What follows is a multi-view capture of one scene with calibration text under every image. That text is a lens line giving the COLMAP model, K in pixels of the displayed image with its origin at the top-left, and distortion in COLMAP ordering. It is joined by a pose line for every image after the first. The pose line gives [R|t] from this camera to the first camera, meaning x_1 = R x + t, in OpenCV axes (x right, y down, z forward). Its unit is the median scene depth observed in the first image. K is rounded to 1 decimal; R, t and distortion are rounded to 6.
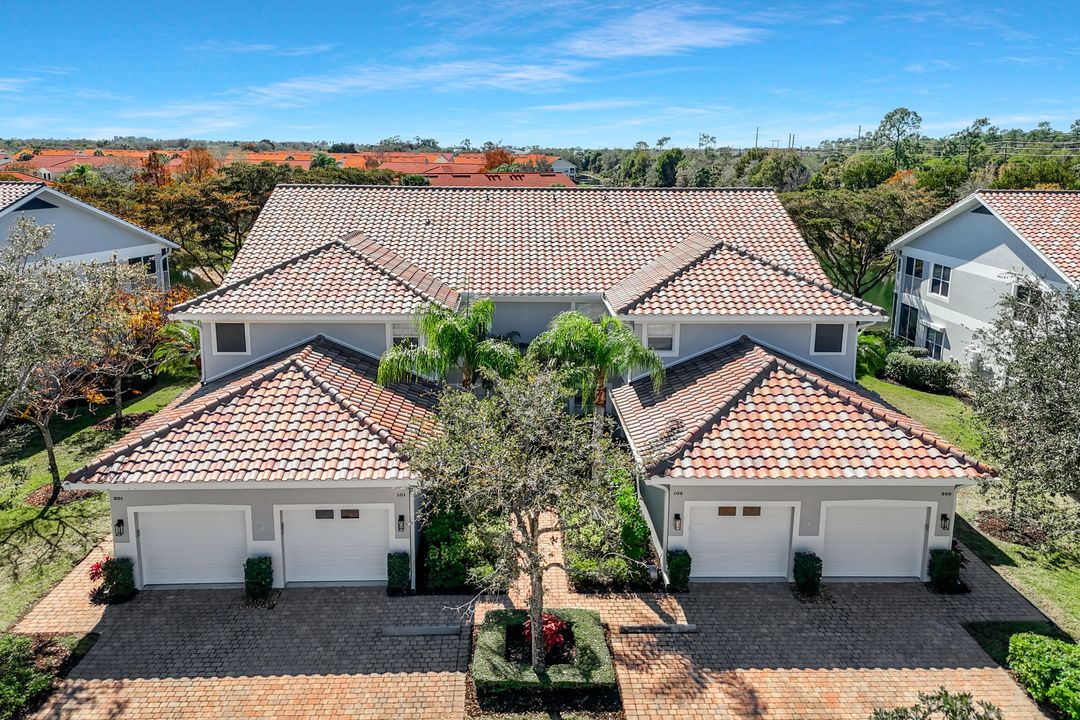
lens RADIAL K [[808.0, 0, 536.3], [0, 808.0, 311.4], [0, 0, 1]] dist [0.065900, -0.051392]
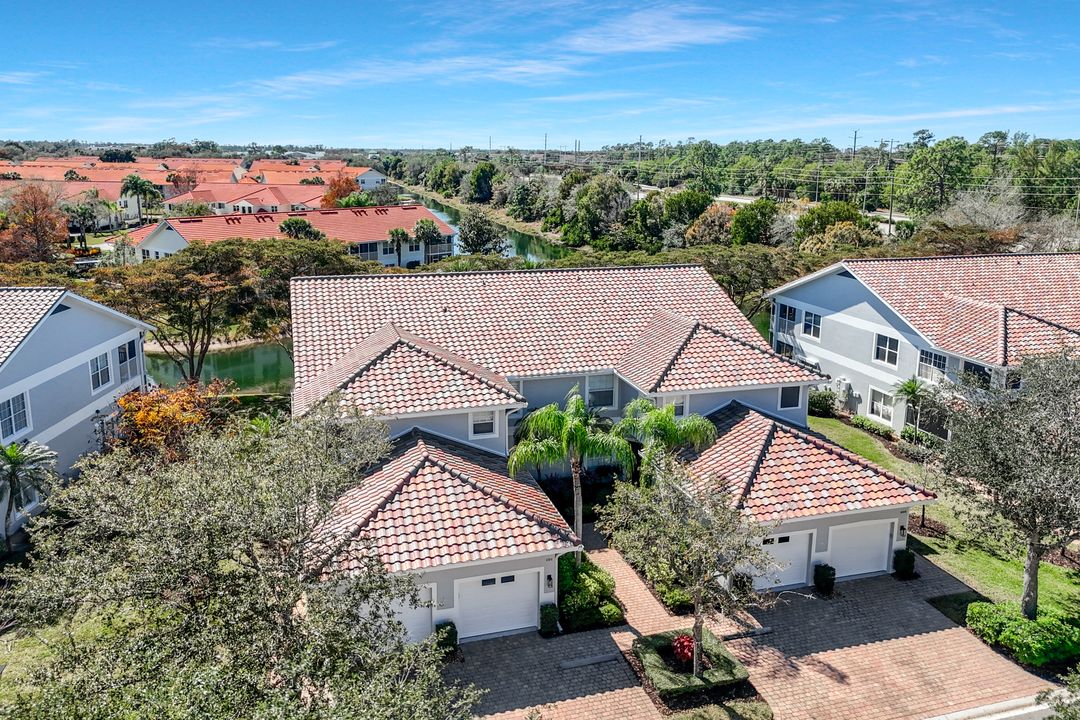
lens RADIAL K [[809.8, 0, 535.8], [0, 809.8, 318.7], [0, 0, 1]] dist [0.075907, -0.075234]
pose [[0.966639, -0.050711, 0.251073, -0.477598], [0.048237, 0.998708, 0.016004, -0.174534], [-0.251560, -0.003359, 0.967836, -0.247472]]
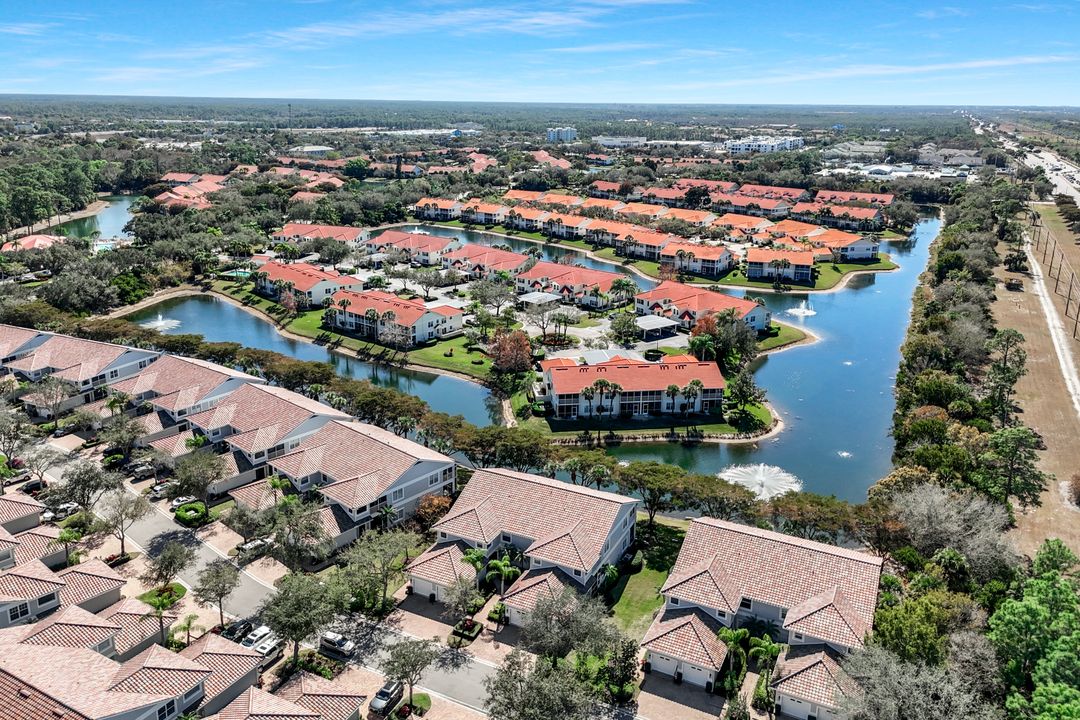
lens RADIAL K [[809.8, 0, 535.8], [0, 809.8, 318.7], [0, 0, 1]] dist [0.075907, -0.075234]
pose [[0.879661, 0.122201, -0.459635, 2.227145], [-0.093140, 0.991977, 0.085478, -1.790584], [0.466393, -0.032381, 0.883985, -2.966743]]
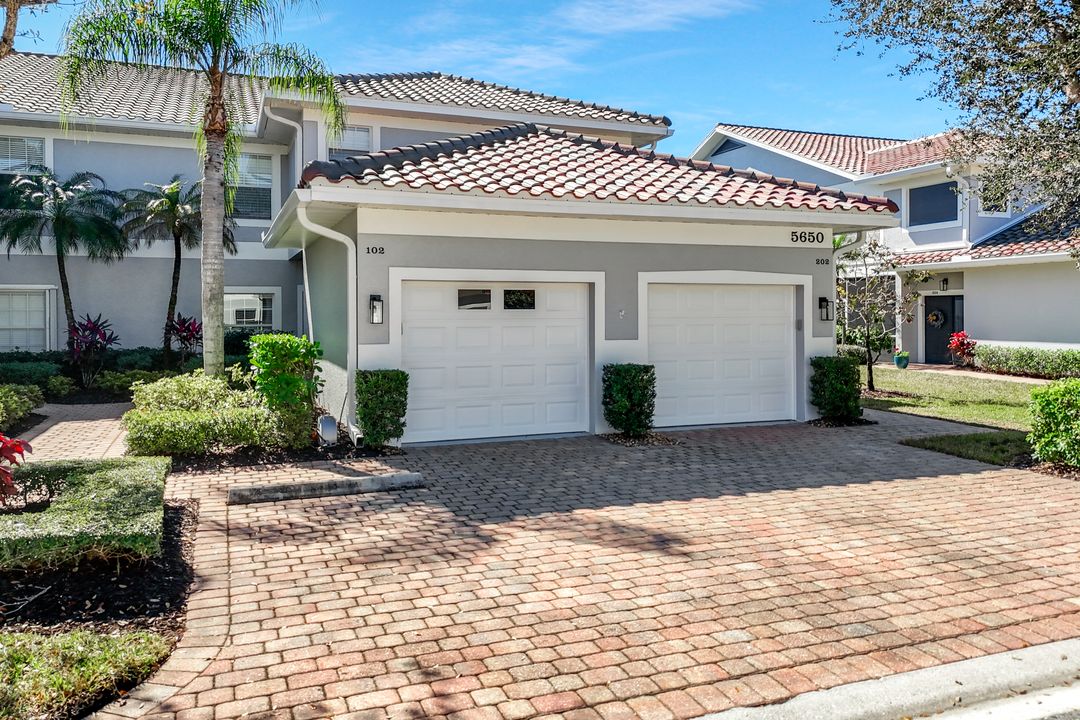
lens RADIAL K [[808.0, 0, 536.3], [0, 808.0, 311.4], [0, 0, 1]] dist [0.065900, -0.051392]
pose [[0.942708, -0.010861, 0.333443, 0.101444], [0.075734, 0.980344, -0.182182, 0.346429], [-0.324910, 0.196997, 0.925000, 0.516899]]
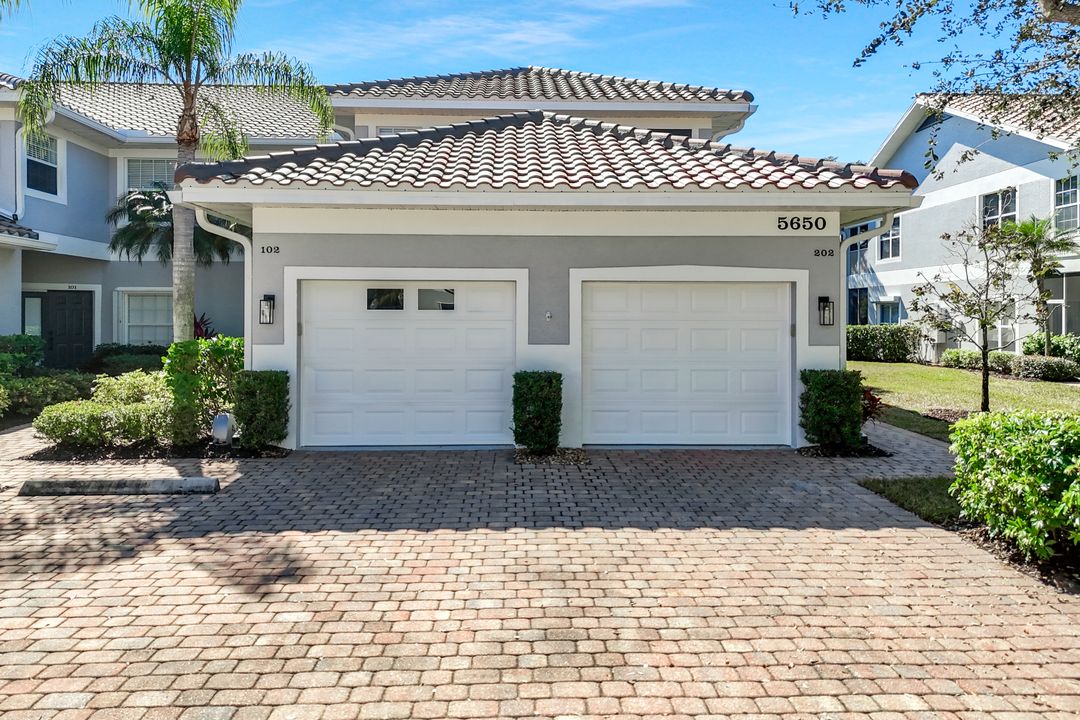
lens RADIAL K [[809.8, 0, 535.8], [0, 809.8, 318.7], [0, 0, 1]] dist [0.075907, -0.075234]
pose [[0.999981, -0.006094, -0.001333, 0.323821], [0.005732, 0.981922, -0.189199, 0.347530], [0.002462, 0.189188, 0.981938, 0.521950]]
